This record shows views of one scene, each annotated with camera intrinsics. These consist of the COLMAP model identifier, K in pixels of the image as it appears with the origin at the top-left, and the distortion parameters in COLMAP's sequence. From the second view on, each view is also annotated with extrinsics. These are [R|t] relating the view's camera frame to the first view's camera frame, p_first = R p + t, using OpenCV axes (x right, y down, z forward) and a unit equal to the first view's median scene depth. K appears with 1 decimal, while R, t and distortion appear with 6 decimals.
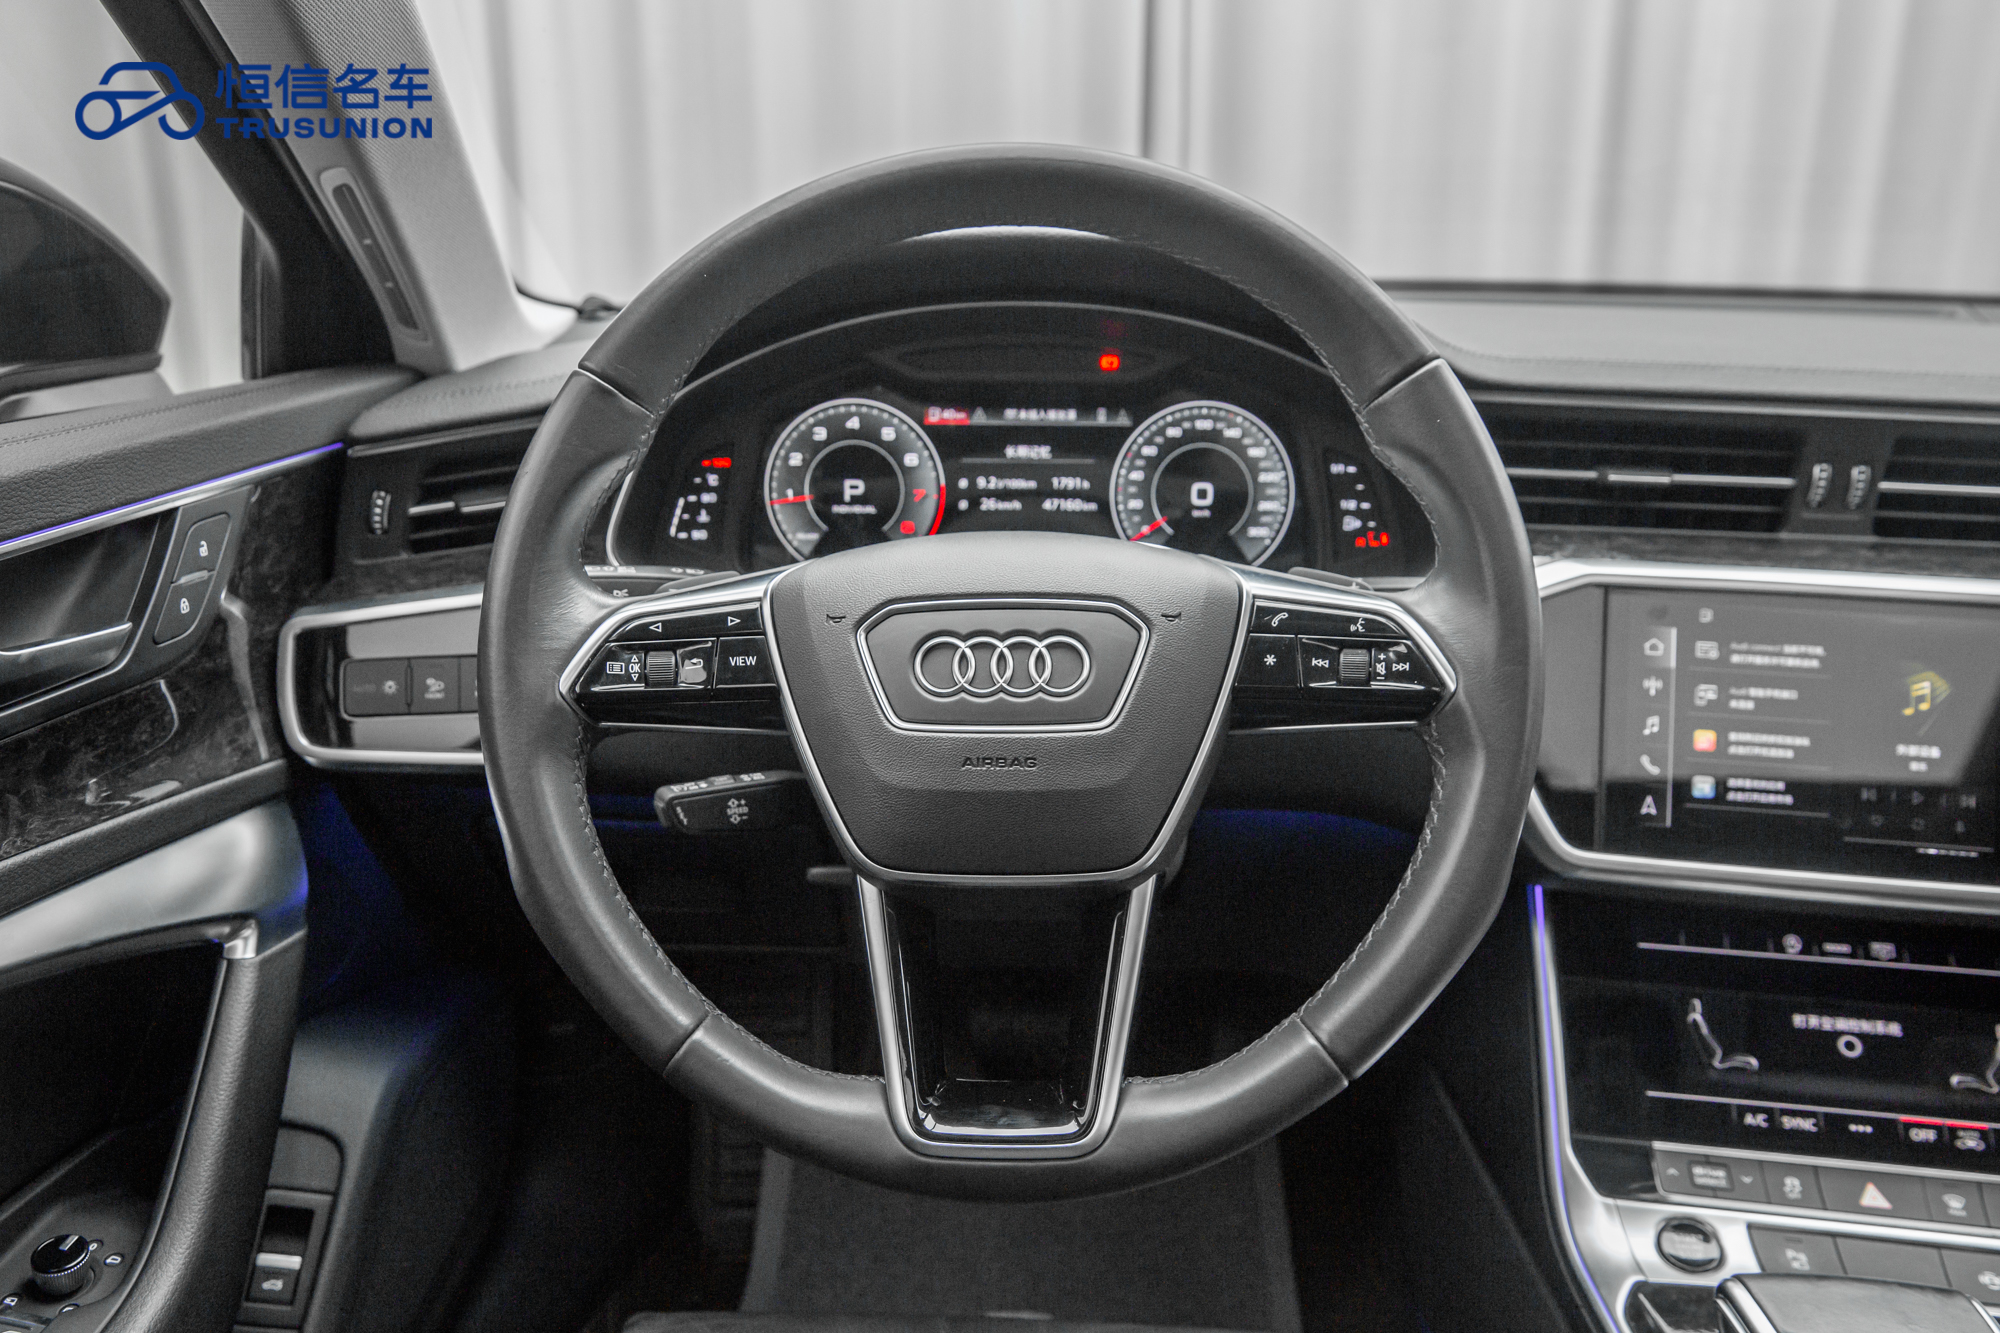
lens RADIAL K [[1428.4, 0, 1000.0], [0, 1428.4, 666.5], [0, 0, 1]] dist [-0.116957, 0.067728]
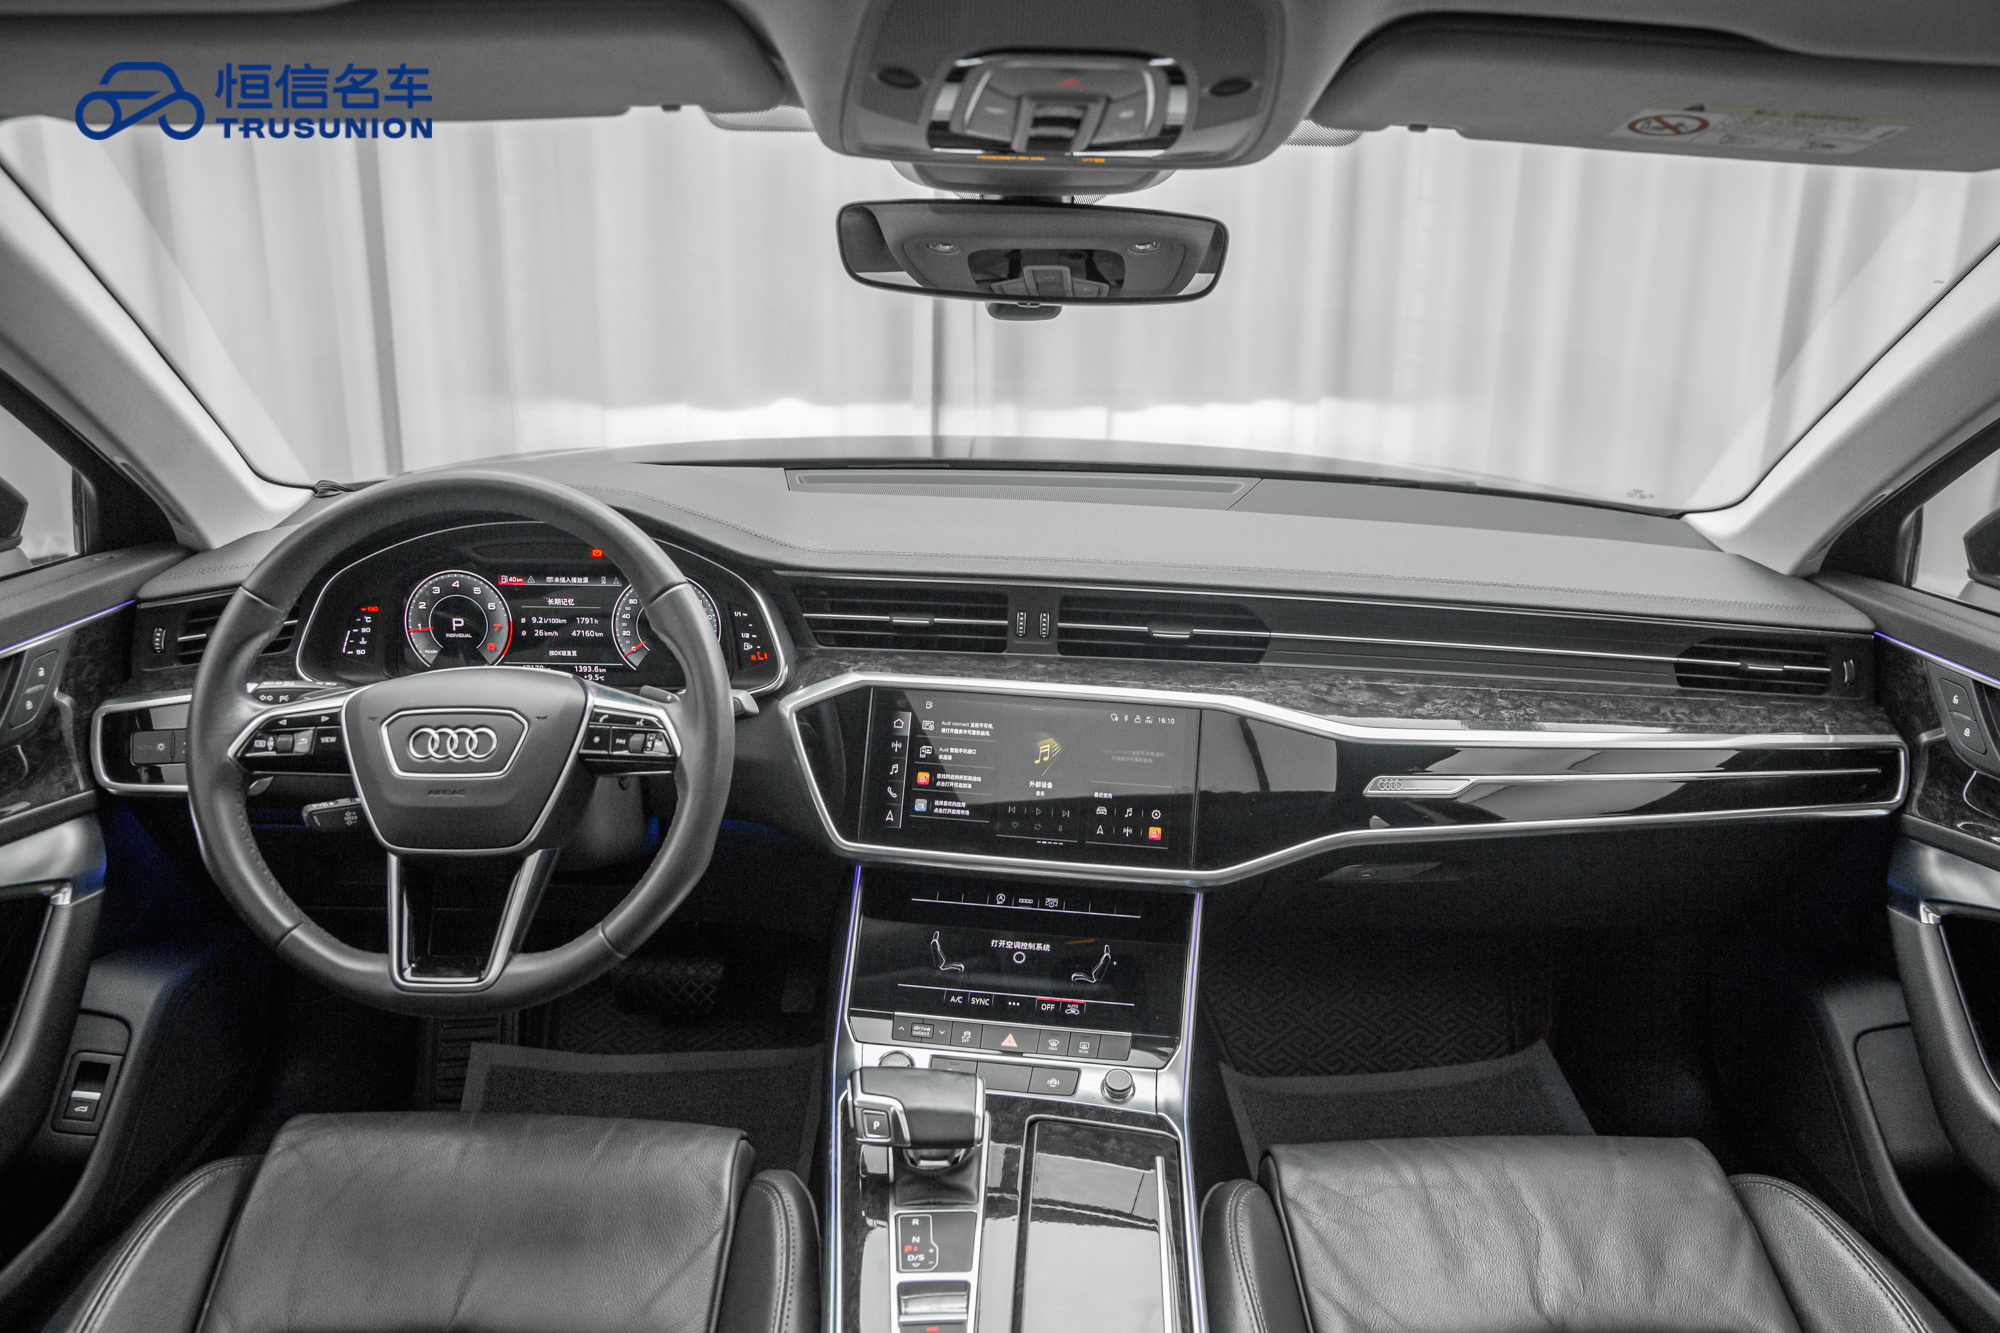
lens RADIAL K [[1363.6, 0, 983.7], [0, 1363.6, 656.0], [0, 0, 1]] dist [-0.117668, 0.086356]
pose [[0.997522, 0.000213, 0.070349, 0.444477], [0.001298, 0.999769, -0.021432, -0.059401], [-0.070337, 0.021470, 0.997292, -0.663819]]
